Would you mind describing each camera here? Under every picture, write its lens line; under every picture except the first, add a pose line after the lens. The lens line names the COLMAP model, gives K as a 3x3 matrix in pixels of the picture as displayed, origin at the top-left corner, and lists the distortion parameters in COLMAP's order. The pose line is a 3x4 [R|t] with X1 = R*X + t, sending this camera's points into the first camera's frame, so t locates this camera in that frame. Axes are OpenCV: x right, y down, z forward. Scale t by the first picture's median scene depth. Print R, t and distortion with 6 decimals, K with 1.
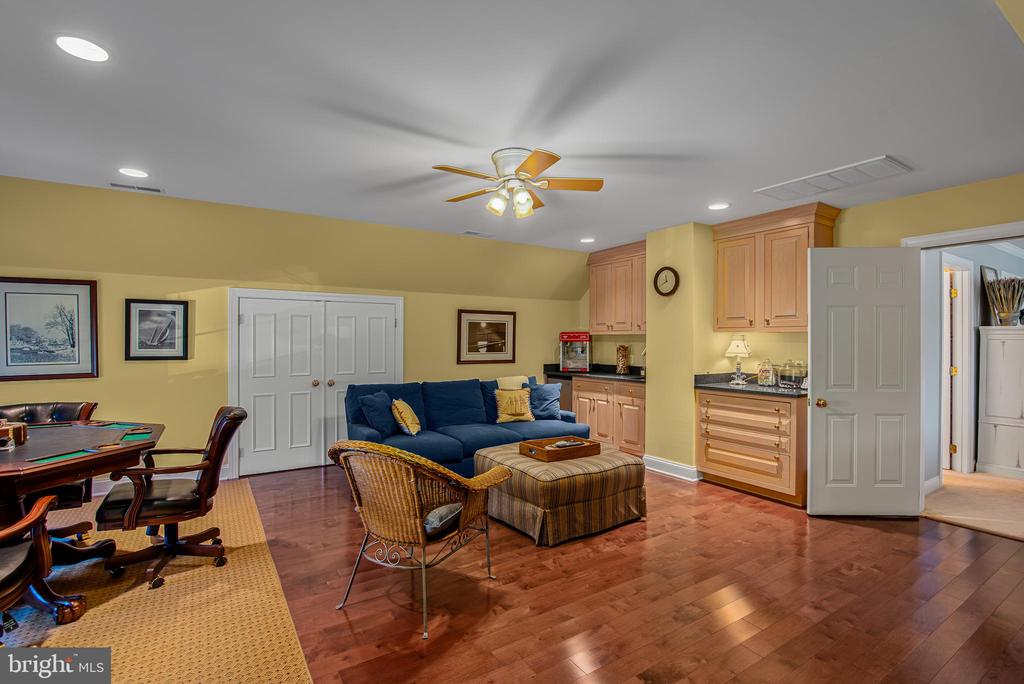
lens RADIAL K [[485.9, 0, 512.0], [0, 485.9, 342.0], [0, 0, 1]] dist [-0.011323, -0.000548]
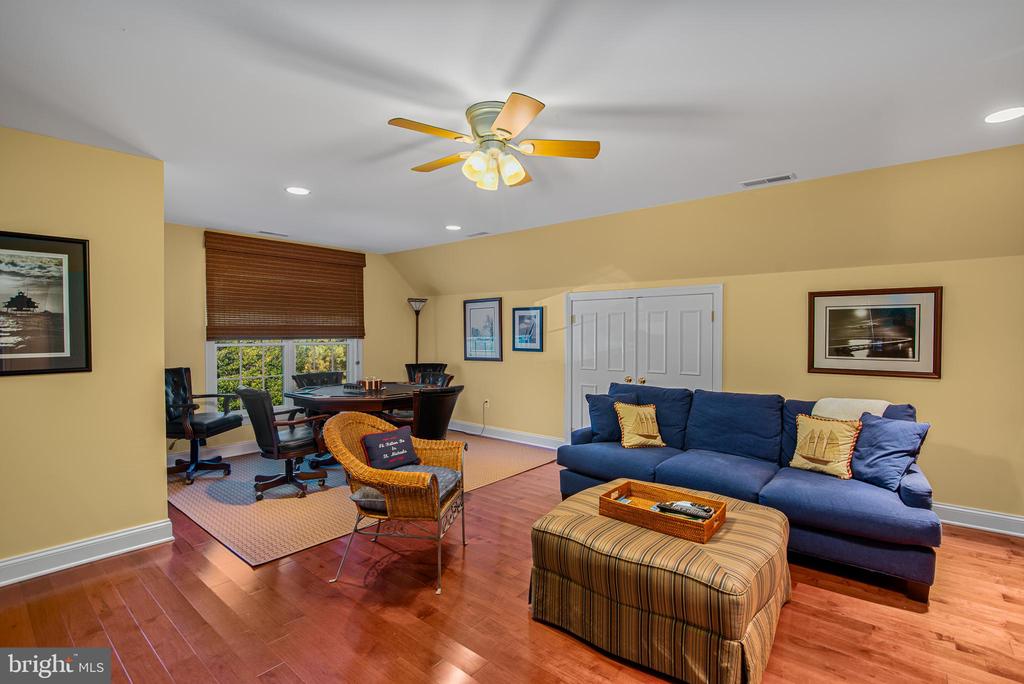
lens RADIAL K [[485.9, 0, 512.0], [0, 485.9, 342.0], [0, 0, 1]] dist [-0.011323, -0.000548]
pose [[0.297935, 0.011825, -0.954513, 0.471190], [-0.004494, 0.999930, 0.010985, -0.003392], [0.954576, 0.001016, 0.297967, 0.458469]]
